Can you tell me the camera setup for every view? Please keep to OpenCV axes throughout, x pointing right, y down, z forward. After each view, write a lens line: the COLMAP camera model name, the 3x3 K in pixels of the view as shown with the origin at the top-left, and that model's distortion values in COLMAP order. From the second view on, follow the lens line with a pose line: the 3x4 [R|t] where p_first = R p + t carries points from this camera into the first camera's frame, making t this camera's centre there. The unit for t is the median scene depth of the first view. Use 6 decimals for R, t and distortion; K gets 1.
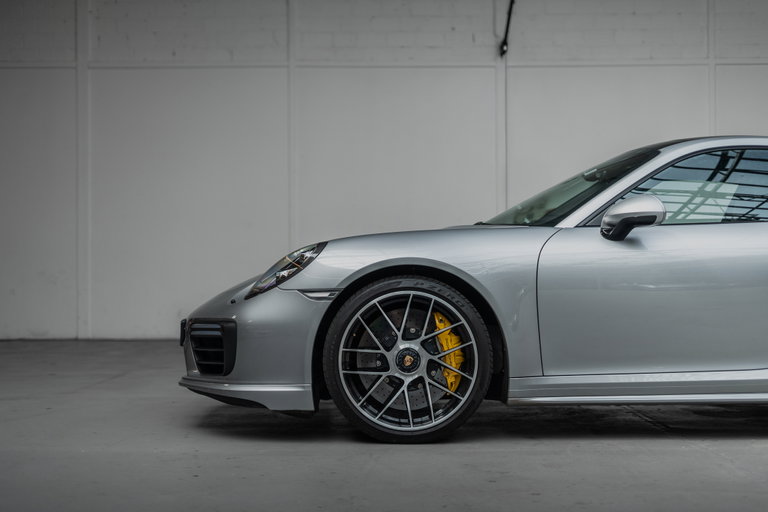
lens RADIAL K [[1110.9, 0, 411.7], [0, 1110.9, 257.6], [0, 0, 1]] dist [-0.014362, 0.008346]
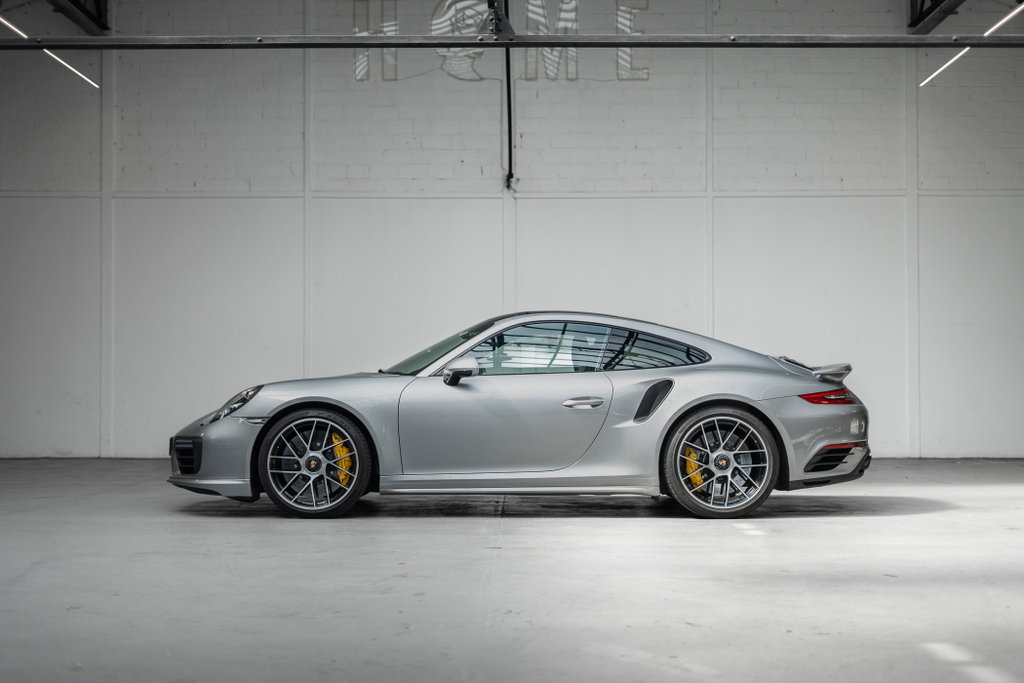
lens RADIAL K [[1481.2, 0, 549.0], [0, 1481.2, 343.6], [0, 0, 1]] dist [-0.014362, 0.008346]
pose [[0.999992, 0.003980, -0.001030, 0.313190], [-0.003992, 0.999915, -0.012400, -0.047481], [0.000980, 0.012404, 0.999923, -1.007660]]
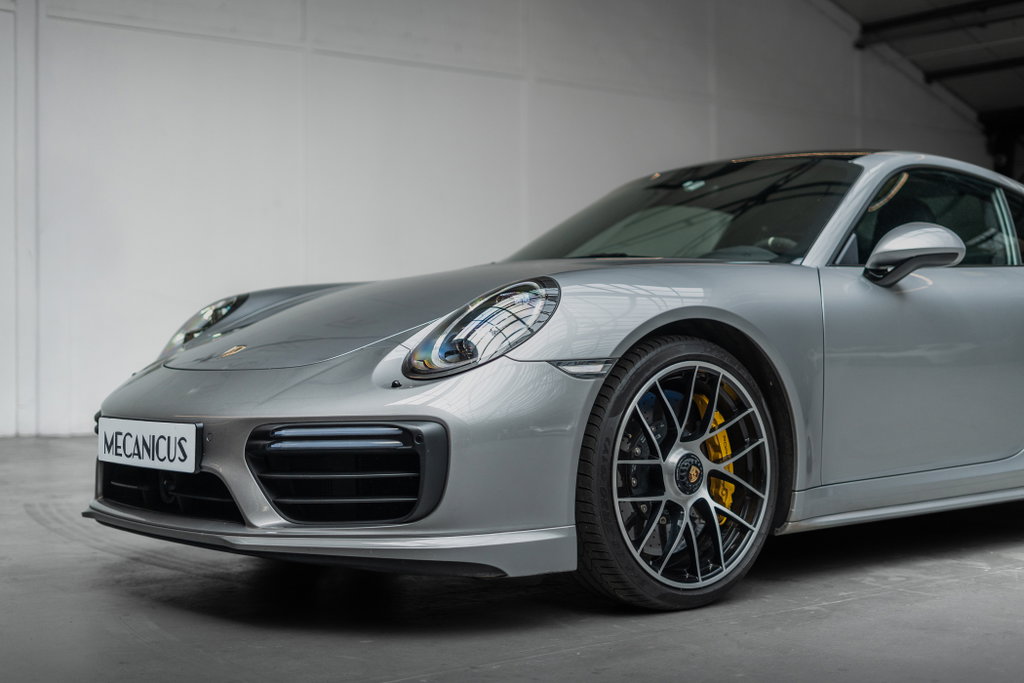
lens RADIAL K [[1481.2, 0, 549.0], [0, 1481.2, 343.6], [0, 0, 1]] dist [-0.014362, 0.008346]
pose [[0.771180, 0.001276, 0.636616, -0.570295], [-0.010313, 0.999892, 0.010488, 0.012079], [-0.636534, -0.014654, 0.771110, 0.407167]]
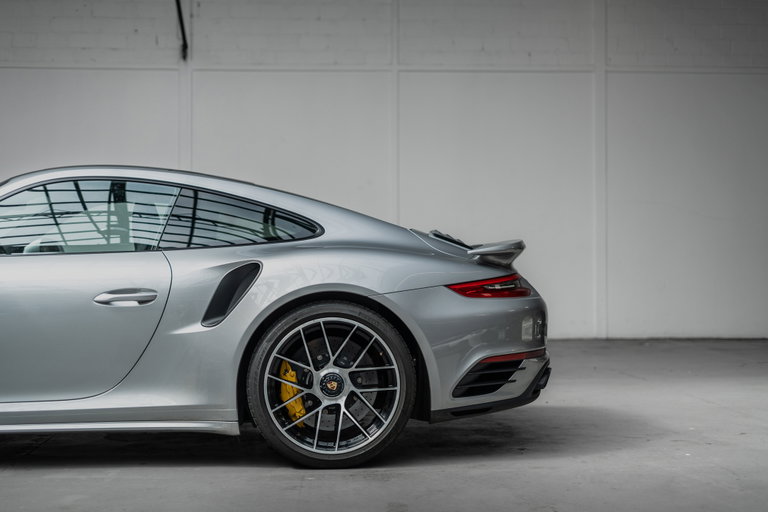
lens RADIAL K [[1110.9, 0, 411.7], [0, 1110.9, 257.6], [0, 0, 1]] dist [-0.014362, 0.008346]
pose [[0.997031, 0.003169, 0.076931, 0.538577], [-0.004107, 0.999919, 0.012031, -0.041898], [-0.076887, -0.012311, 0.996964, -0.029062]]
